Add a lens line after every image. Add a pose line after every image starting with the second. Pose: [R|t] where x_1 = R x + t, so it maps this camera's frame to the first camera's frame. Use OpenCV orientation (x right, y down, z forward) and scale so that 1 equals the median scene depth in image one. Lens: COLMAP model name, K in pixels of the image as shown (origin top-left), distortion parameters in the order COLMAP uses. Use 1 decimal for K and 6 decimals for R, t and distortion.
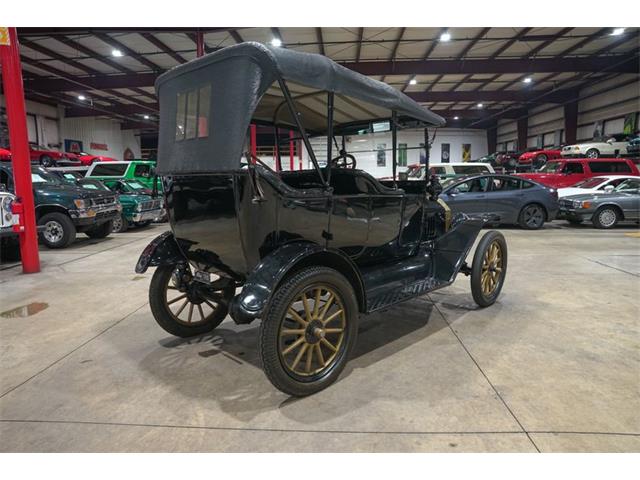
lens RADIAL K [[439.5, 0, 322.8], [0, 439.5, 238.7], [0, 0, 1]] dist [-0.139453, 0.108529]
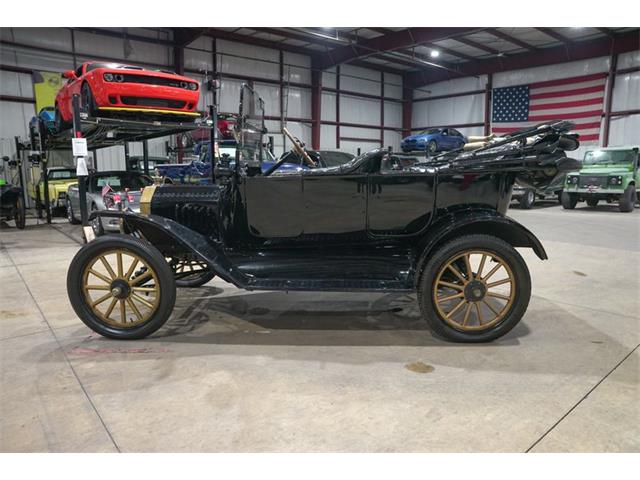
lens RADIAL K [[439.5, 0, 321.2], [0, 439.5, 239.2], [0, 0, 1]] dist [-0.139453, 0.108529]
pose [[-0.679875, -0.106379, 0.725571, -0.642486], [0.107408, 0.964307, 0.242025, -0.192377], [-0.725419, 0.242479, -0.644182, 1.616639]]
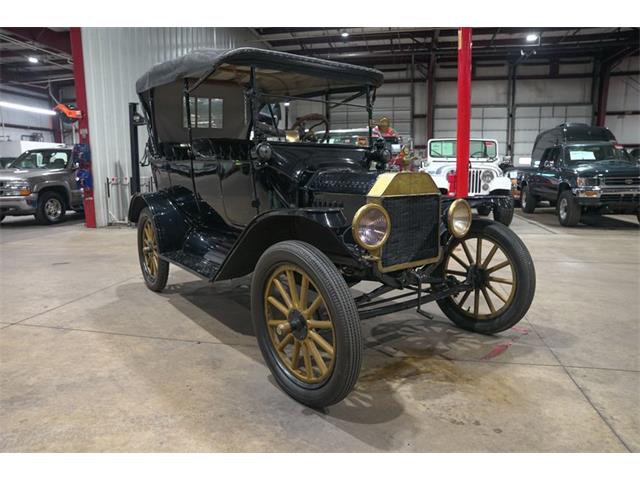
lens RADIAL K [[439.5, 0, 319.5], [0, 439.5, 241.0], [0, 0, 1]] dist [-0.139453, 0.108529]
pose [[-0.157794, 0.164038, -0.973752, 0.934788], [-0.125348, 0.974801, 0.184527, -0.117883], [0.979484, 0.151175, -0.133256, 1.218367]]
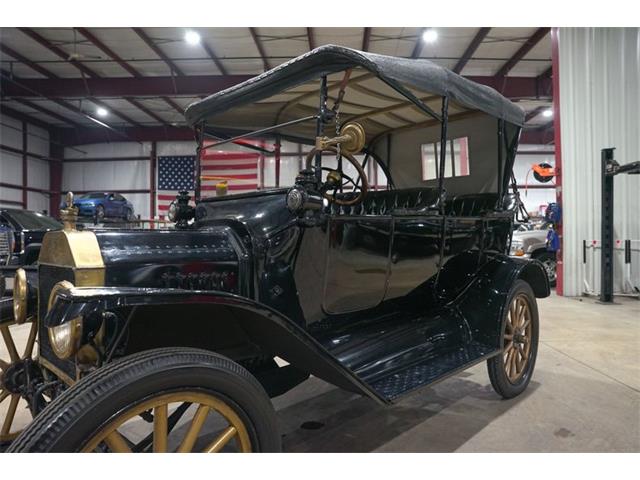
lens RADIAL K [[439.5, 0, 321.0], [0, 439.5, 239.0], [0, 0, 1]] dist [-0.139453, 0.108529]
pose [[-0.999890, 0.012190, -0.008421, 0.065533], [0.010952, 0.990909, 0.134085, -0.160804], [0.009979, 0.133978, -0.990934, 1.648438]]
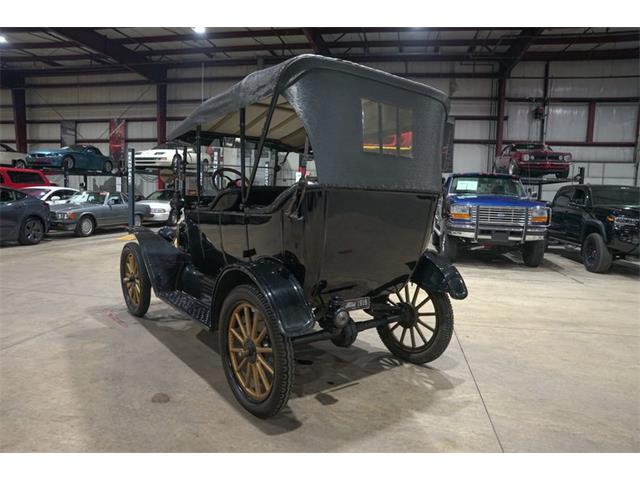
lens RADIAL K [[439.5, 0, 322.1], [0, 439.5, 239.1], [0, 0, 1]] dist [-0.139453, 0.108529]
pose [[0.127653, -0.089263, 0.987794, -0.908022], [0.108818, 0.991190, 0.075508, -0.094907], [-0.985831, 0.097851, 0.136242, 0.726459]]
